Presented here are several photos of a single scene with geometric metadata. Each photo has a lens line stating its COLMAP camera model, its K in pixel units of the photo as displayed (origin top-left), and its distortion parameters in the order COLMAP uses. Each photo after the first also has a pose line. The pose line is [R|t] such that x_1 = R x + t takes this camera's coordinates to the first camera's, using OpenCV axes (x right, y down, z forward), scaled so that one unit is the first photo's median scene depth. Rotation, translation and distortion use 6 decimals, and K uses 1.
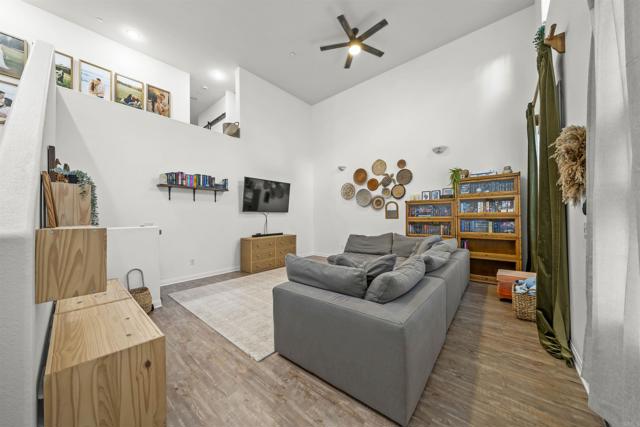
lens RADIAL K [[216.6, 0, 322.3], [0, 216.6, 214.0], [0, 0, 1]] dist [-0.014976, 0.000049]
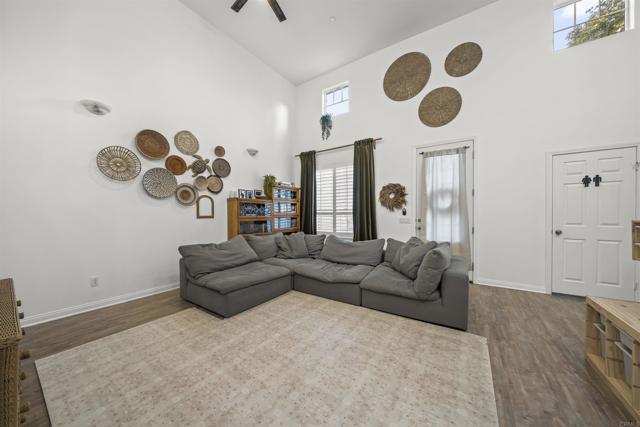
lens RADIAL K [[219.3, 0, 317.1], [0, 219.3, 208.6], [0, 0, 1]] dist [-0.008057, 0.000365]
pose [[-0.093715, 0.036955, 0.994913, -0.492828], [-0.012188, 0.999193, -0.038262, 0.013177], [-0.995524, -0.015712, -0.093189, 0.708198]]
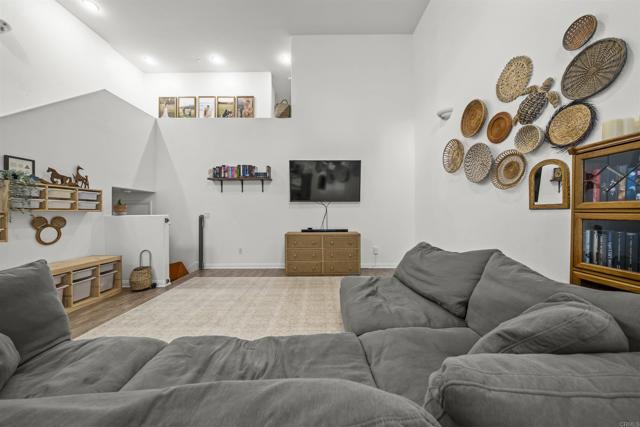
lens RADIAL K [[219.3, 0, 317.1], [0, 219.3, 208.6], [0, 0, 1]] dist [-0.008057, 0.000365]
pose [[0.643403, -0.004454, -0.765514, 0.362626], [0.009177, 0.999956, 0.001895, 0.016619], [0.765472, -0.008245, 0.643416, 0.507424]]
